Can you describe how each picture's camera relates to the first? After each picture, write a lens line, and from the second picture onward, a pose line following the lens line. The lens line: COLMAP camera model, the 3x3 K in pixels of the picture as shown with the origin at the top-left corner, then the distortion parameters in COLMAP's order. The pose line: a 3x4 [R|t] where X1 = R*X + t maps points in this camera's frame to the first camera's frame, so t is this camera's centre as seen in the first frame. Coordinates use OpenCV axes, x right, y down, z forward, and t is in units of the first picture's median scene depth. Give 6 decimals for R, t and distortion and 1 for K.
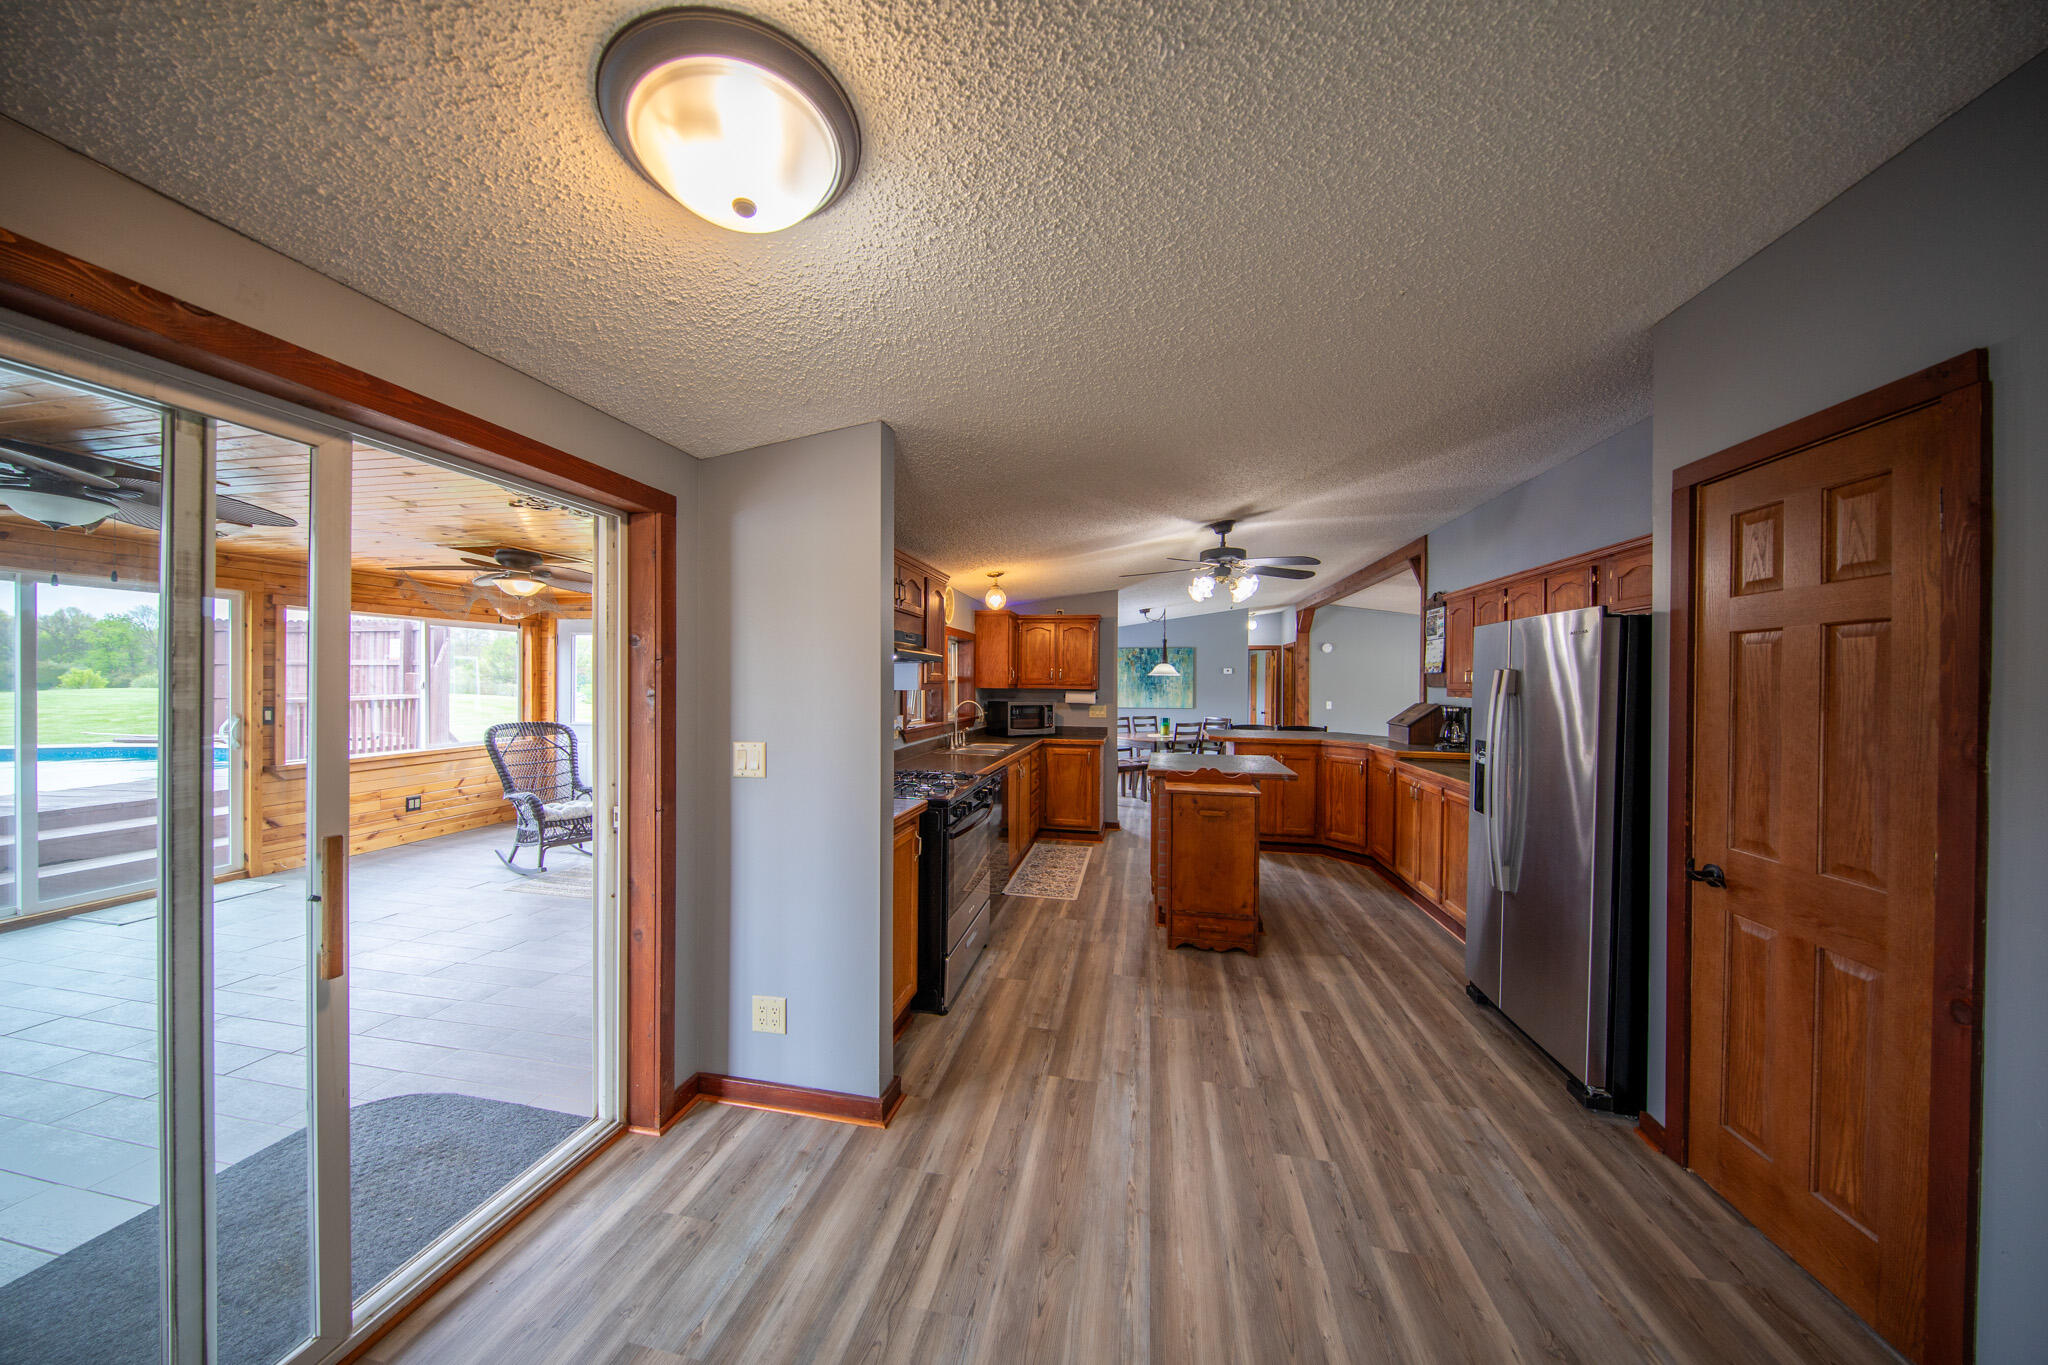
lens RADIAL K [[642.7, 0, 1024.3], [0, 642.7, 685.3], [0, 0, 1]] dist [0.006166, -0.004418]
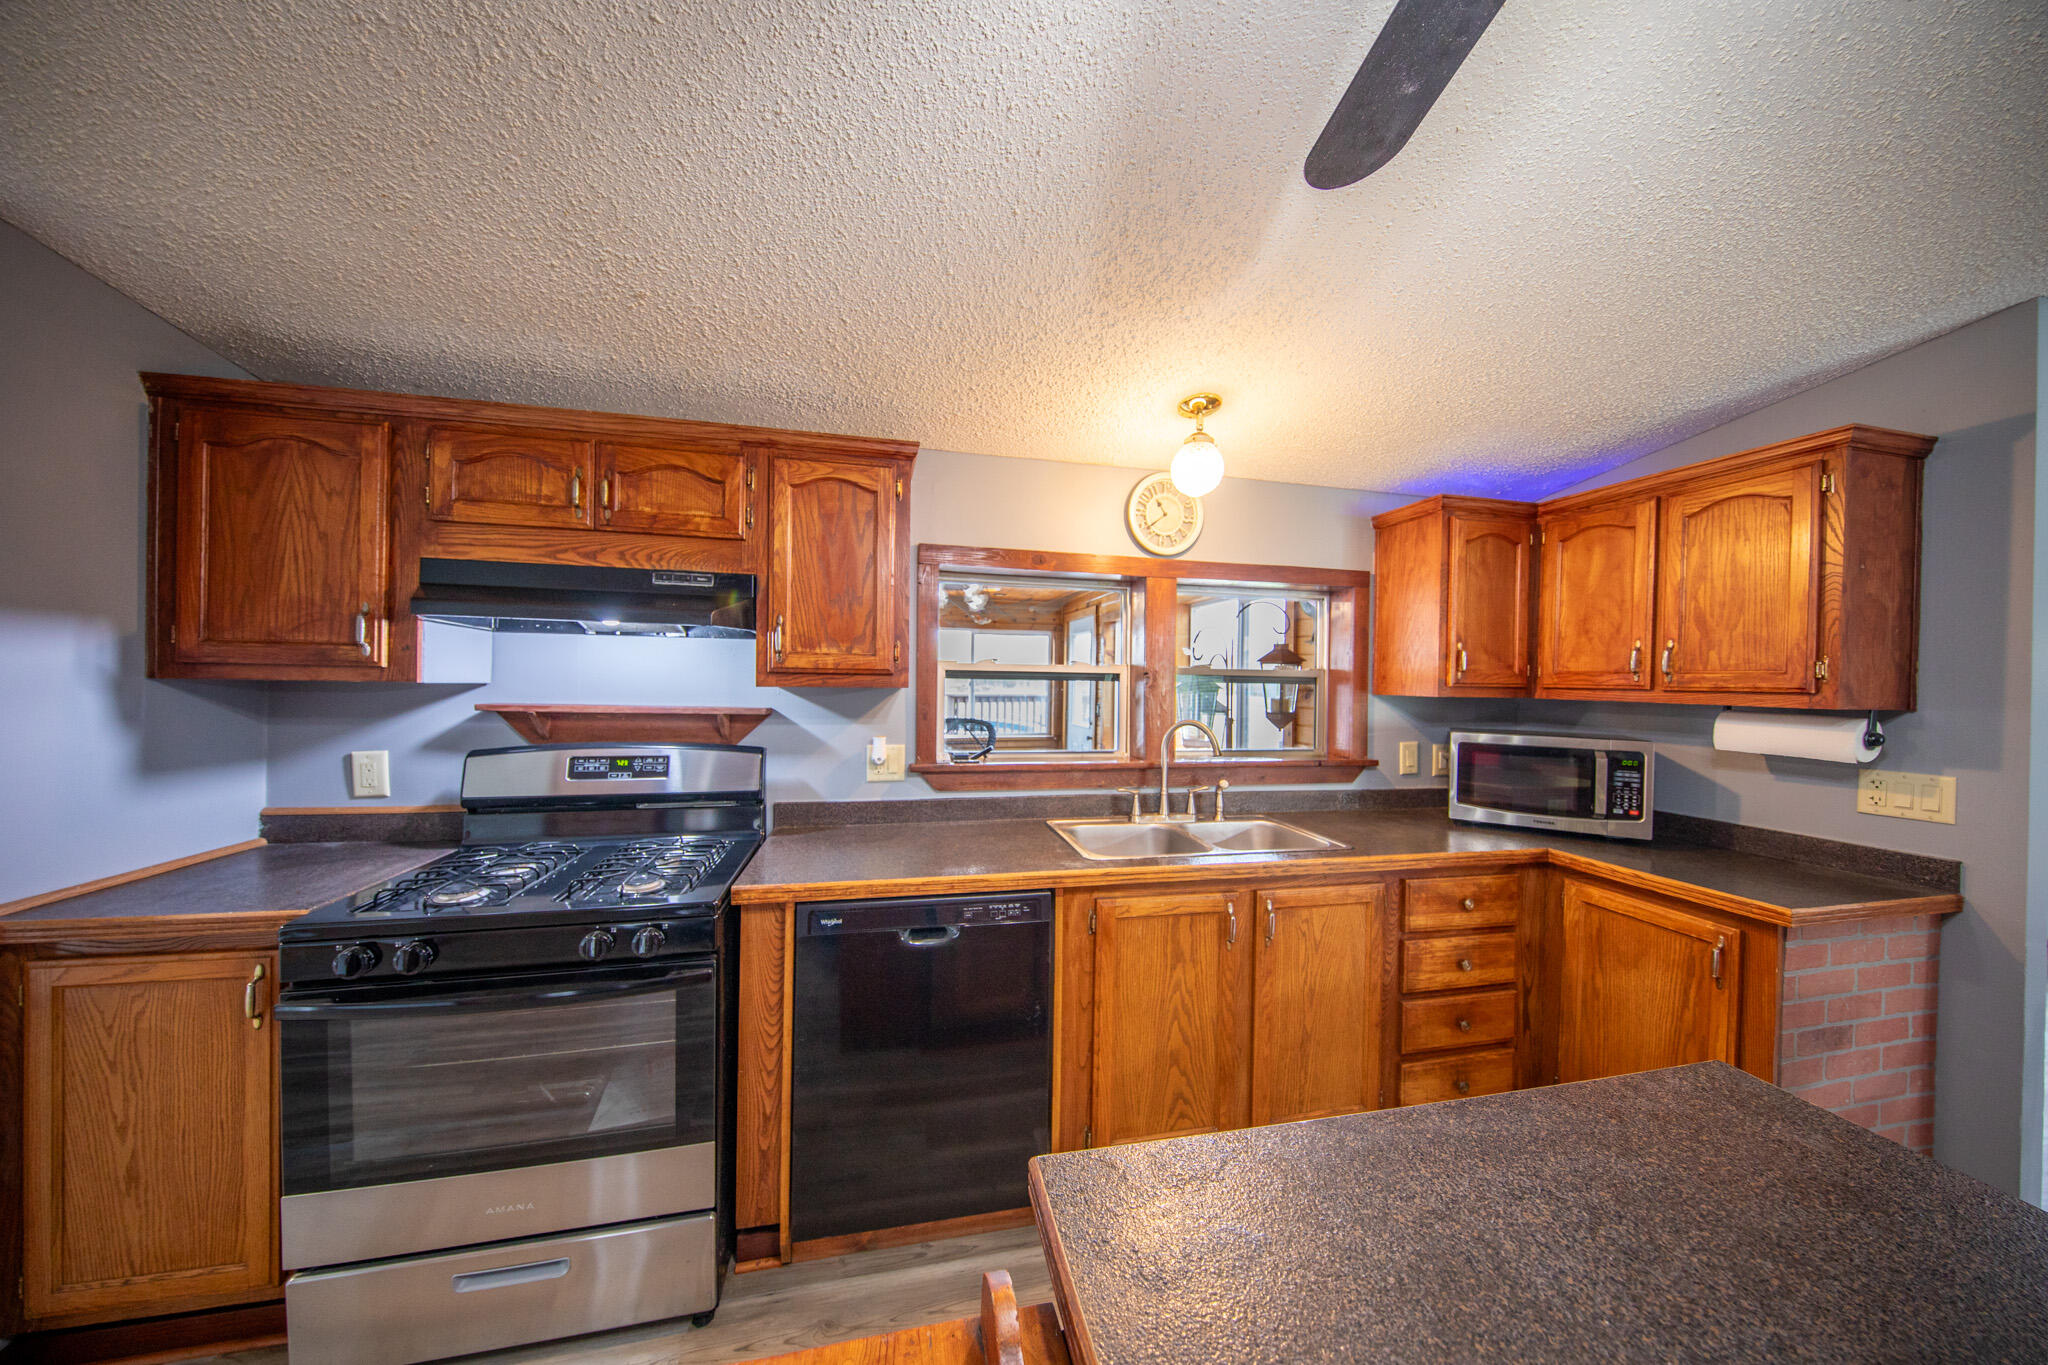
lens RADIAL K [[642.7, 0, 1024.3], [0, 642.7, 685.3], [0, 0, 1]] dist [0.006166, -0.004418]
pose [[0.395045, 0.006650, -0.918638, 0.252130], [-0.016669, 0.999861, 0.000070, 0.002270], [0.918510, 0.015285, 0.395101, 0.666468]]
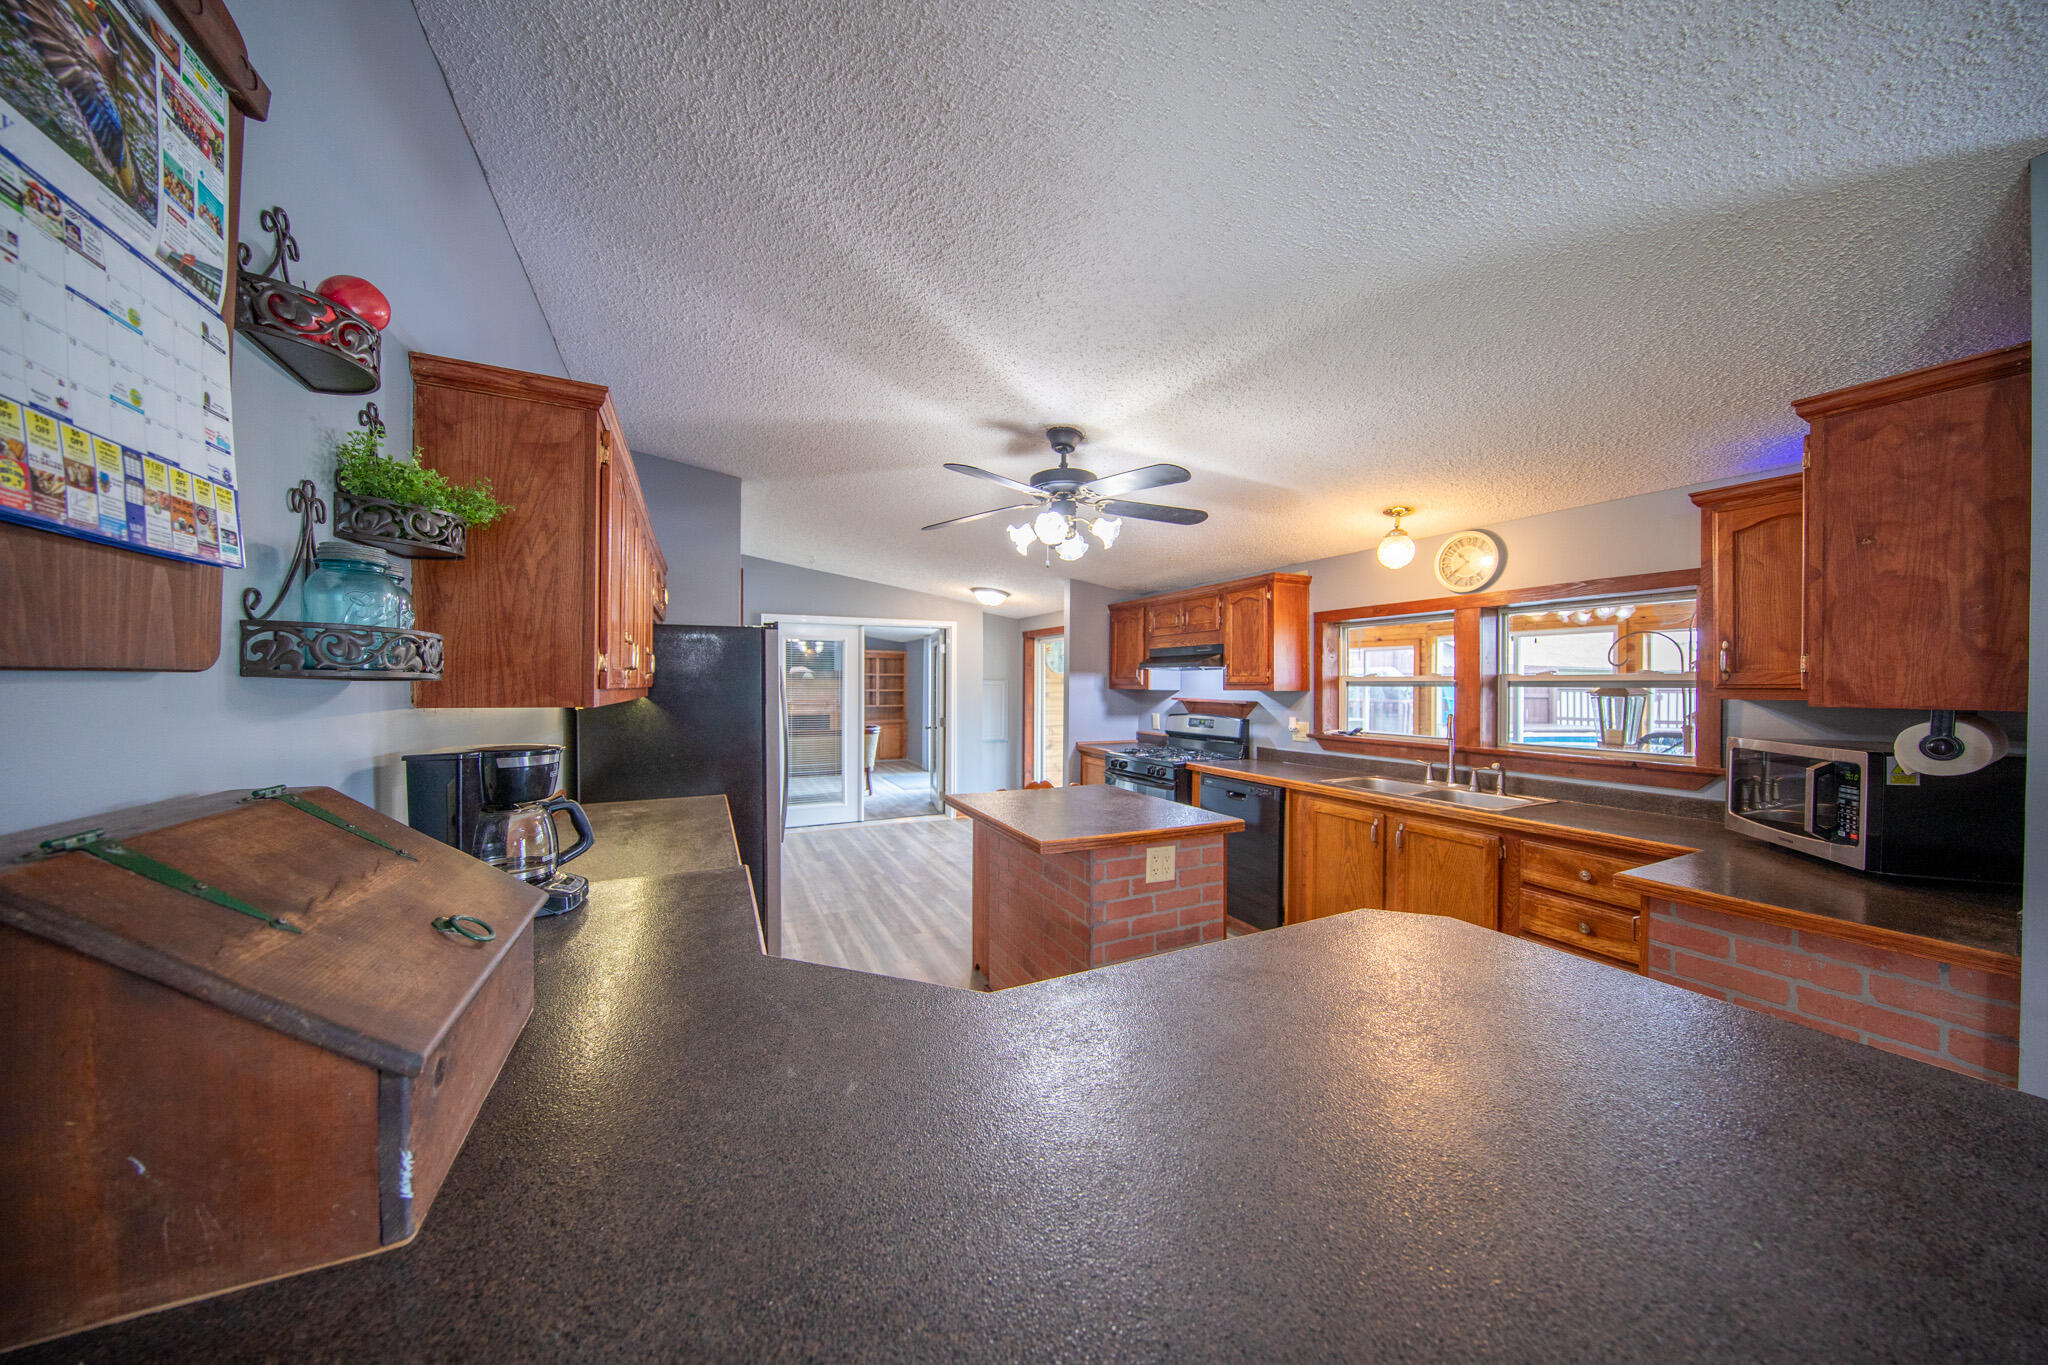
lens RADIAL K [[642.7, 0, 1024.3], [0, 642.7, 685.3], [0, 0, 1]] dist [0.006166, -0.004418]
pose [[-0.796784, -0.011083, -0.604162, 0.562643], [-0.013641, 0.999907, -0.000352, 0.002491], [0.604110, 0.007960, -0.796861, 1.150877]]
